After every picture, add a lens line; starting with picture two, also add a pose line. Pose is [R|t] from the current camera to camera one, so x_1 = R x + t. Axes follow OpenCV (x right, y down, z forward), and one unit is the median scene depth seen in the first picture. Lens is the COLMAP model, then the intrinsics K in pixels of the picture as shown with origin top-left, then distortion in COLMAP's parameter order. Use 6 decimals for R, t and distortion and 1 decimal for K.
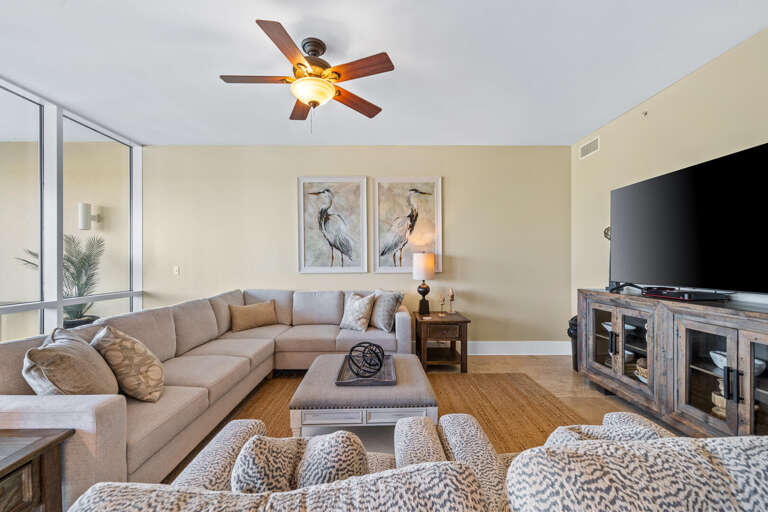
lens RADIAL K [[310.9, 0, 385.0], [0, 310.9, 260.4], [0, 0, 1]] dist [-0.000964, -0.000401]
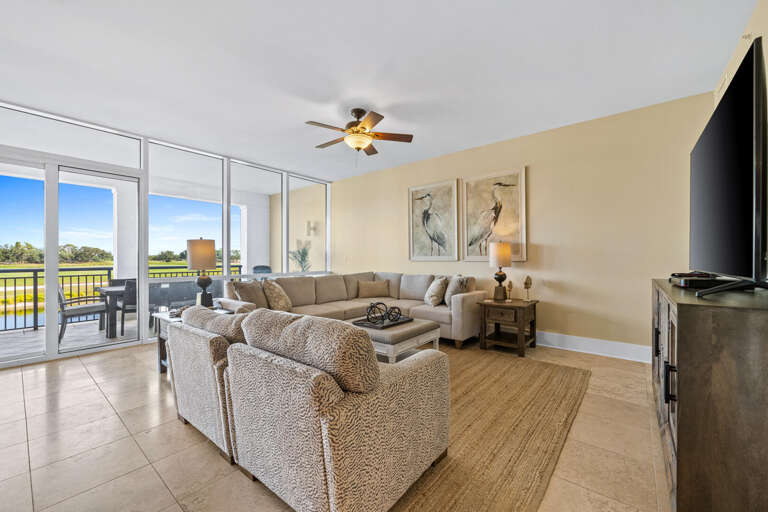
lens RADIAL K [[310.9, 0, 383.8], [0, 310.9, 256.6], [0, 0, 1]] dist [-0.000964, -0.000401]
pose [[0.766883, -0.004326, -0.641773, 0.478200], [0.003944, 0.999990, -0.002028, 0.024591], [0.641775, -0.000976, 0.766892, -0.070311]]
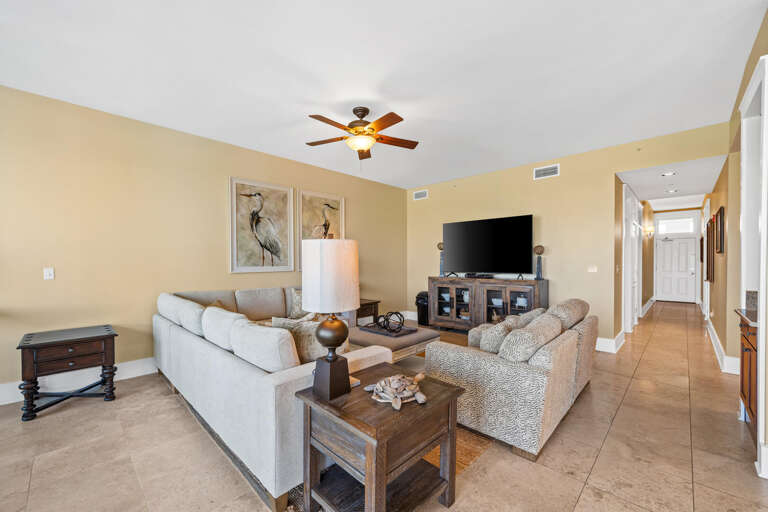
lens RADIAL K [[310.9, 0, 386.1], [0, 310.9, 259.1], [0, 0, 1]] dist [-0.000964, -0.000401]
pose [[0.695323, 0.005001, 0.718680, -0.645244], [-0.001363, 0.999983, -0.005640, 0.001273], [-0.718696, 0.002942, 0.695318, -0.046602]]
